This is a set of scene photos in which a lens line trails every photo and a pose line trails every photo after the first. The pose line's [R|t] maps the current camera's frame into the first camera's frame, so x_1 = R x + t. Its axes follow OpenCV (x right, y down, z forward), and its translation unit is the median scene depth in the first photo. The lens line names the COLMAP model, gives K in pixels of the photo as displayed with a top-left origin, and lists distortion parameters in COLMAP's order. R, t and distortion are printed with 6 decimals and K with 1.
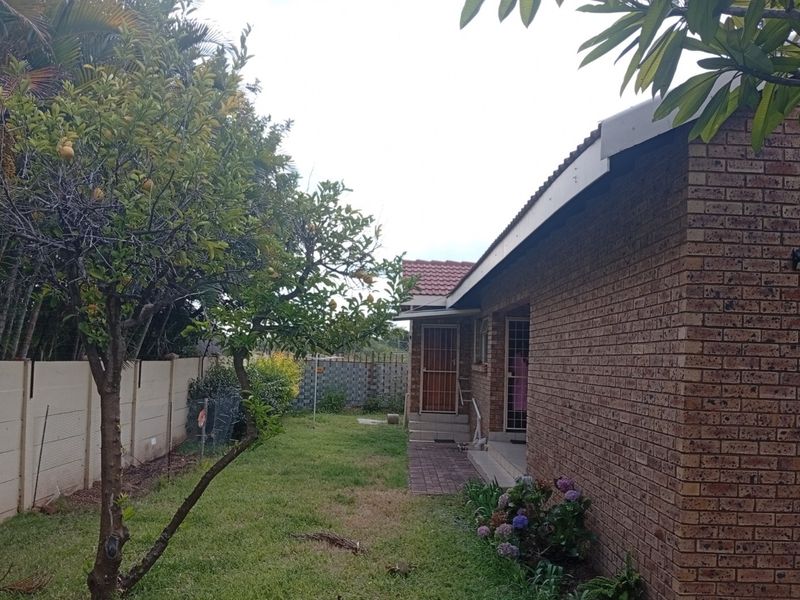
lens RADIAL K [[727.5, 0, 400.4], [0, 727.5, 350.2], [0, 0, 1]] dist [-0.000263, -0.009985]
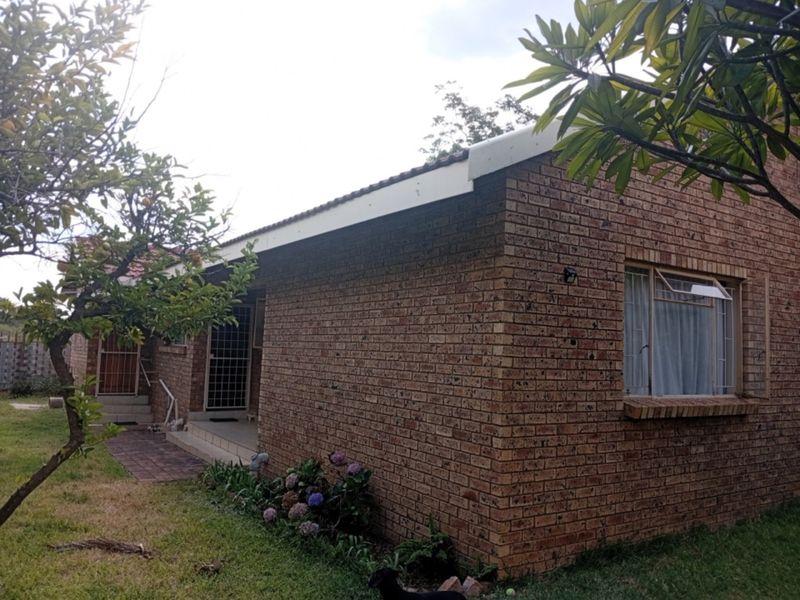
lens RADIAL K [[633.6, 0, 412.9], [0, 633.6, 302.1], [0, 0, 1]] dist [0.112306, -0.218270]
pose [[0.835012, 0.040633, 0.548729, -0.300349], [-0.016692, 0.998681, -0.048550, -0.011260], [-0.549978, 0.031381, 0.834589, 0.160372]]
